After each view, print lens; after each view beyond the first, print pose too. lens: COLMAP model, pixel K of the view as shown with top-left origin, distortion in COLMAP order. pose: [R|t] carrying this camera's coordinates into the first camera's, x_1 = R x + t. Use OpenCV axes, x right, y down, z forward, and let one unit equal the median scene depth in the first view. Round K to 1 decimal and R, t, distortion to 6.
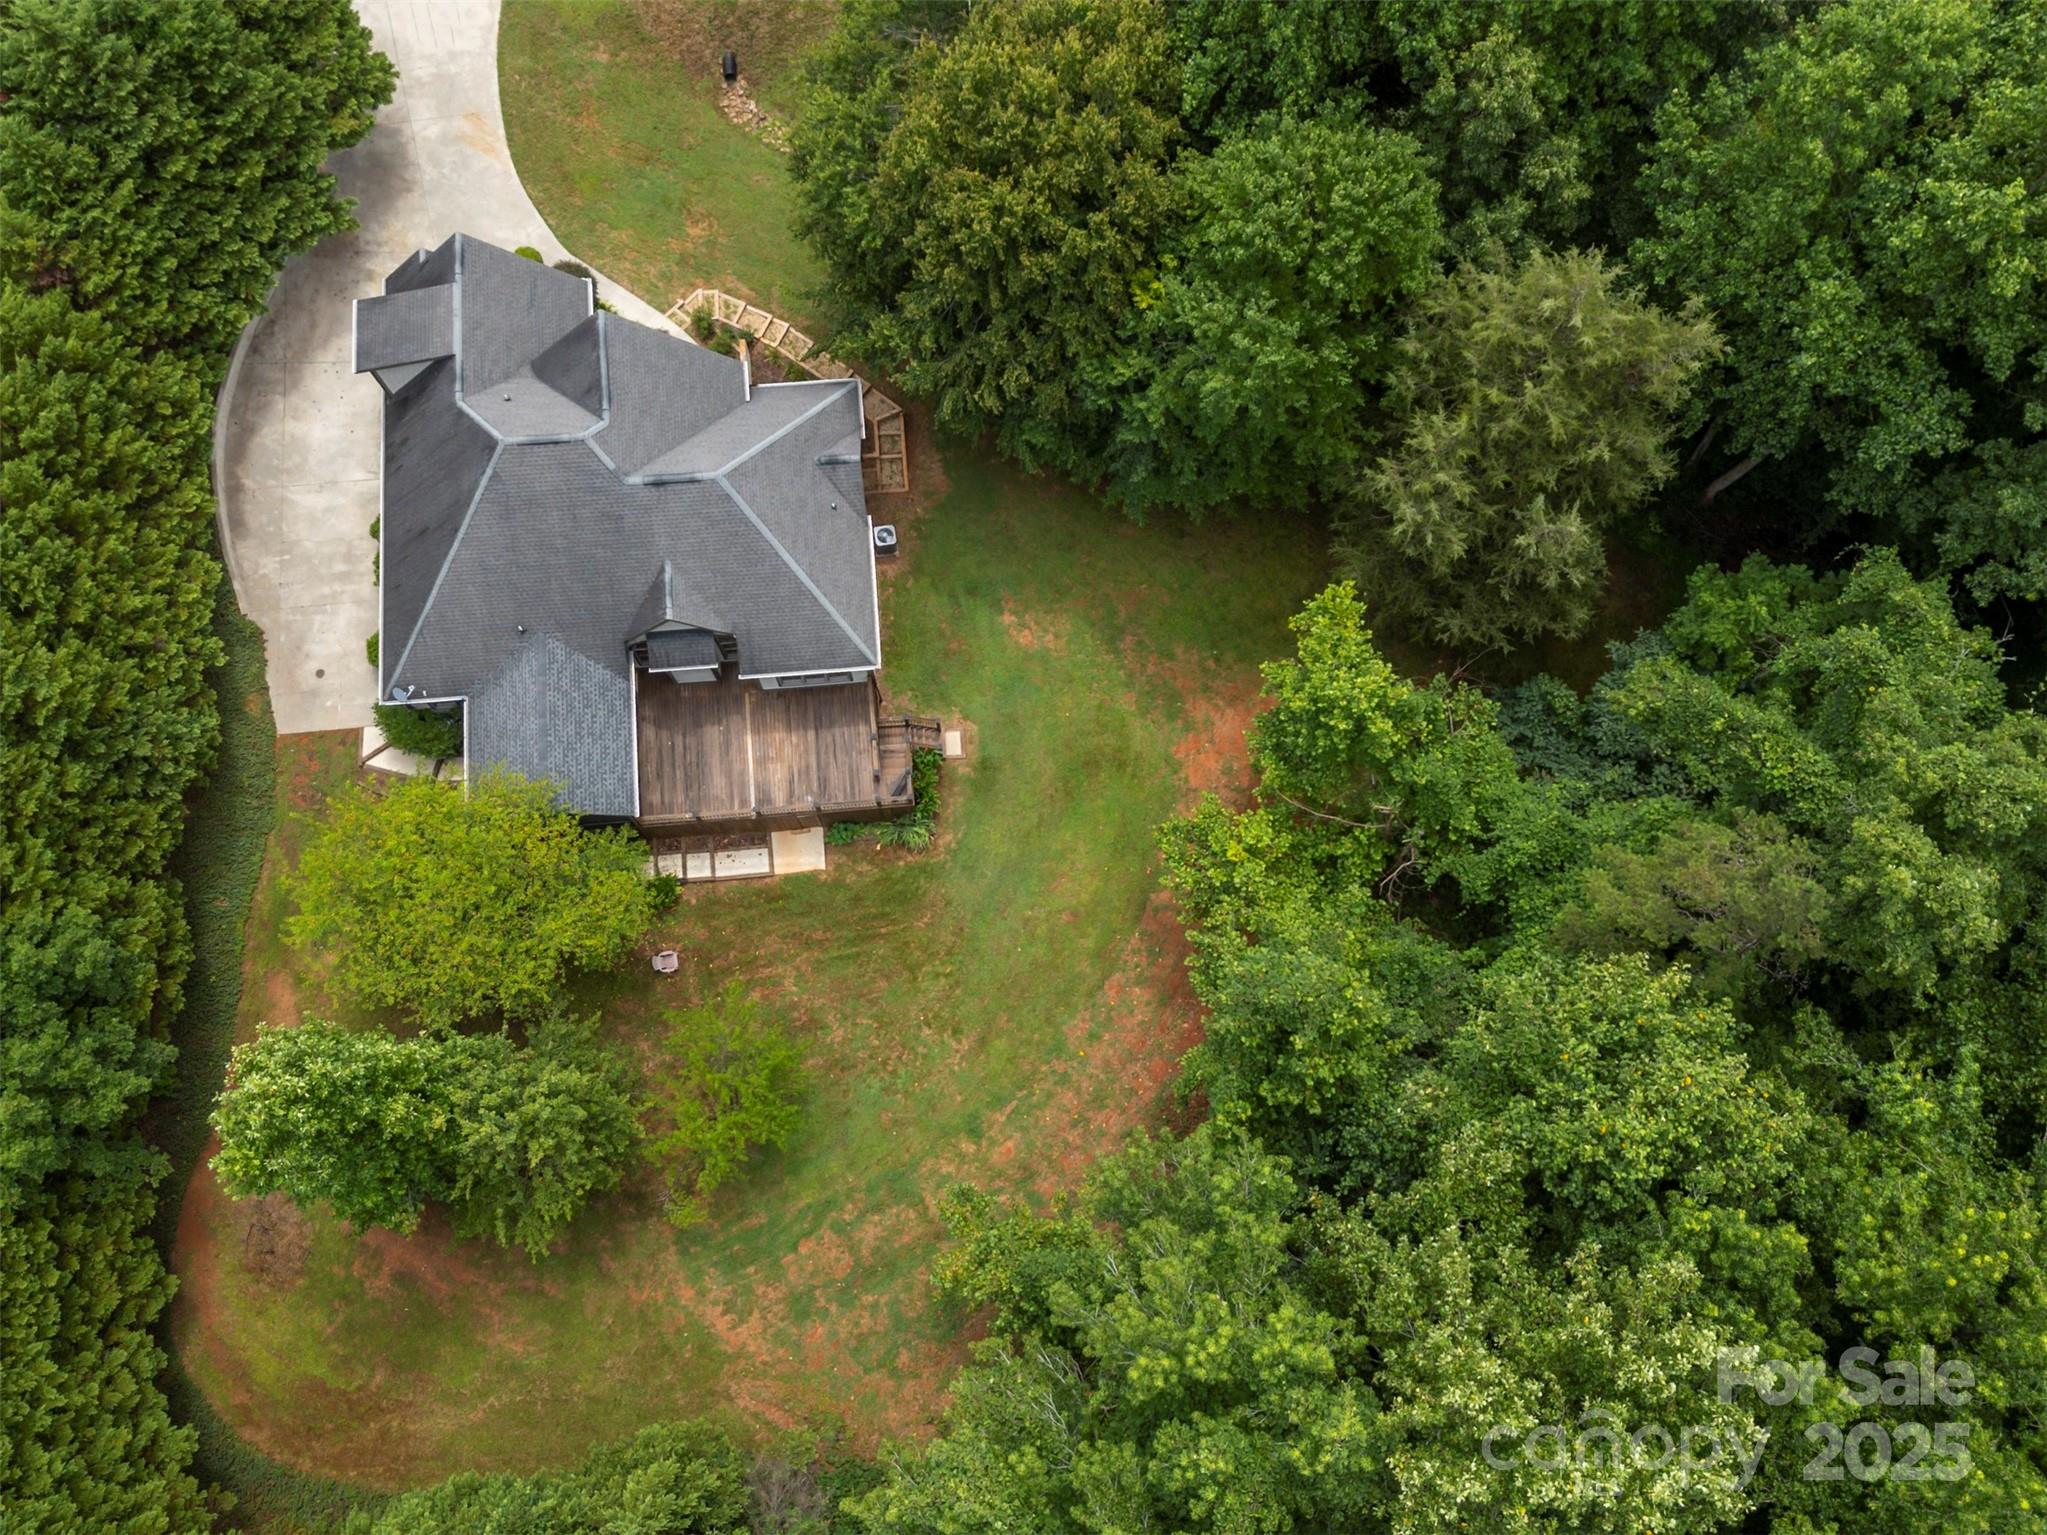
lens RADIAL K [[1662.9, 0, 1023.5], [0, 1662.9, 767.5], [0, 0, 1]] dist [0.069072, -0.079338]
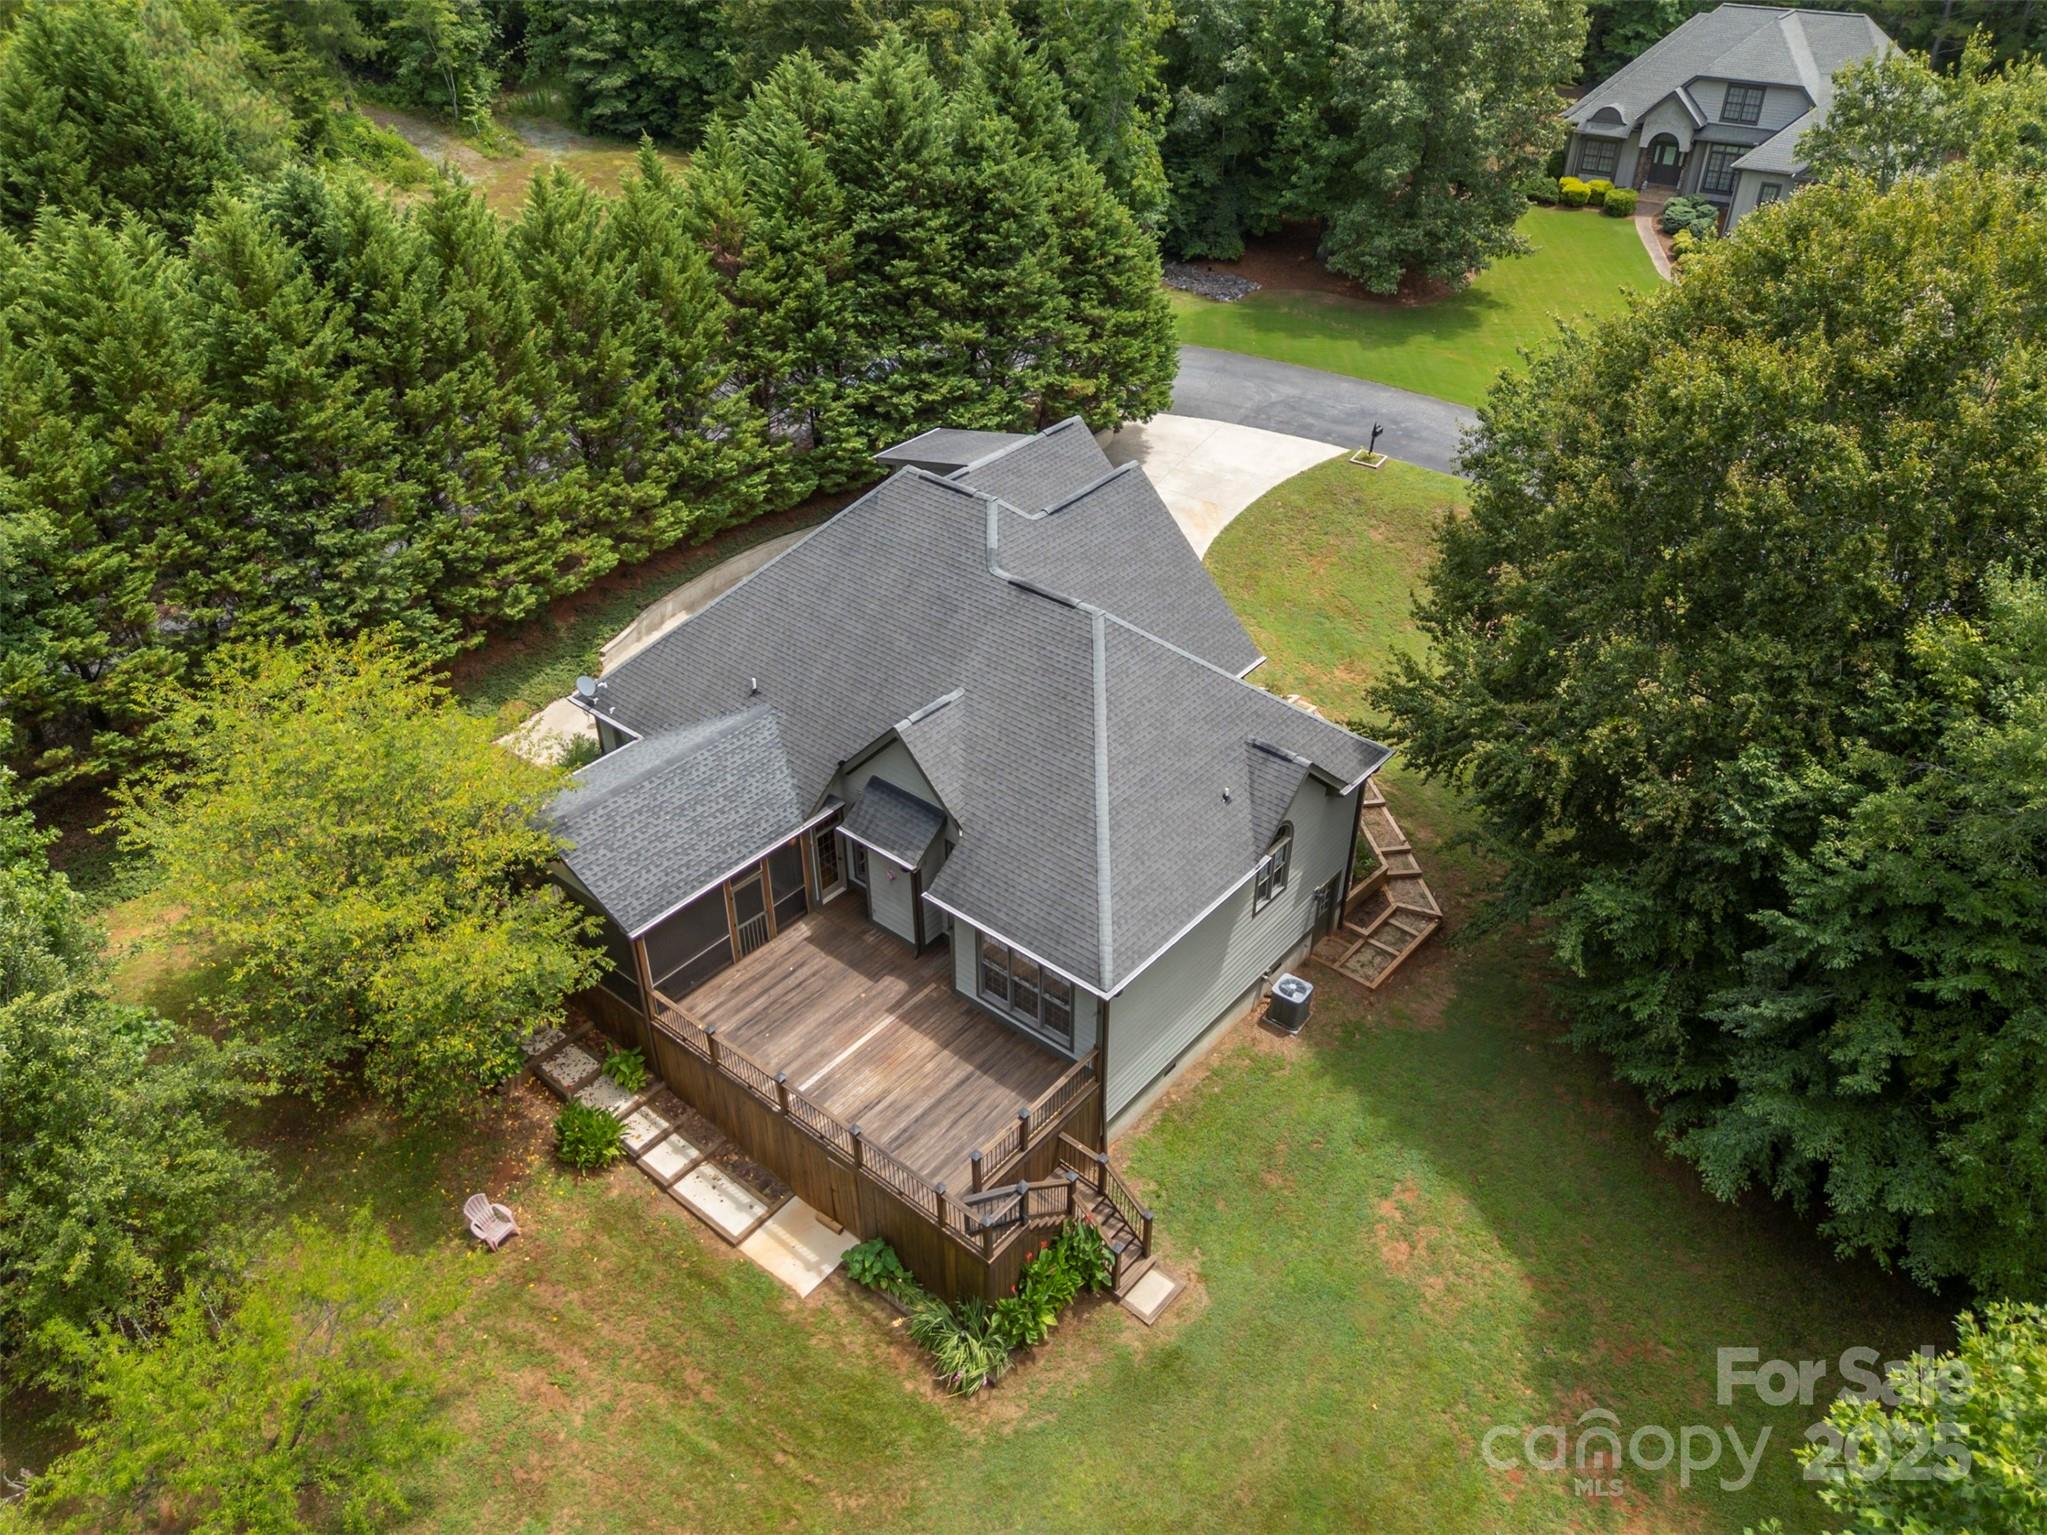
lens RADIAL K [[1527.0, 0, 1029.8], [0, 1527.0, 770.5], [0, 0, 1]] dist [0.064895, -0.061488]
pose [[0.706027, 0.389242, -0.591622, 0.167632], [-0.679167, 0.608845, -0.409928, 0.119983], [0.200645, 0.691230, 0.694221, 0.604573]]
